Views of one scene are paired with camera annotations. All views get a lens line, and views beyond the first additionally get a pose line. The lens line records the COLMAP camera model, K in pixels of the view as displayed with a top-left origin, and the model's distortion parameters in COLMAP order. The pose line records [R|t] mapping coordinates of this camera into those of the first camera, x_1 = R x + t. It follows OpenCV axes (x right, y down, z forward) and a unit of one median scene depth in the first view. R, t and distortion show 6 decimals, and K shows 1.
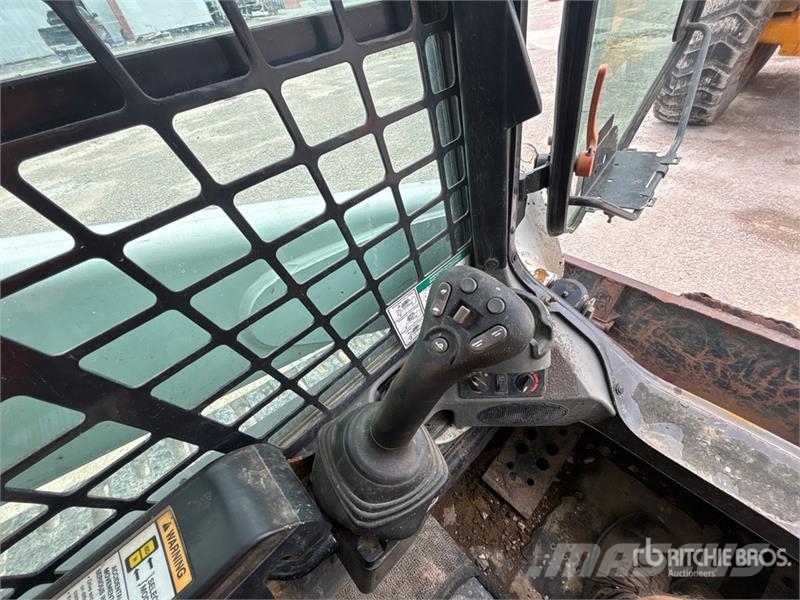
lens RADIAL K [[324.7, 0, 398.2], [0, 324.7, 298.7], [0, 0, 1]] dist [-0.000161, -0.000211]
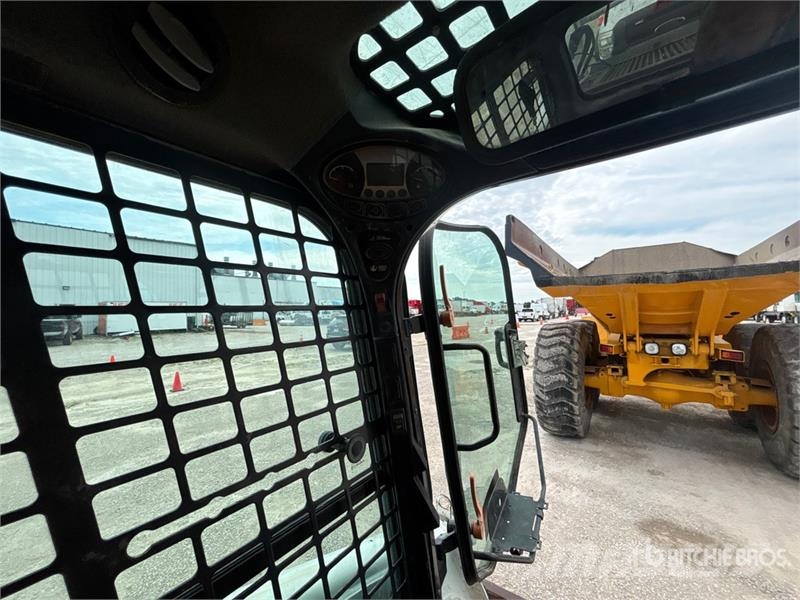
lens RADIAL K [[321.3, 0, 403.5], [0, 321.3, 300.2], [0, 0, 1]] dist [-0.001195, 0.007796]
pose [[0.979605, 0.103344, 0.172320, -0.025193], [0.057915, 0.675985, -0.734636, -0.009369], [-0.192406, 0.729633, 0.656213, -0.125954]]
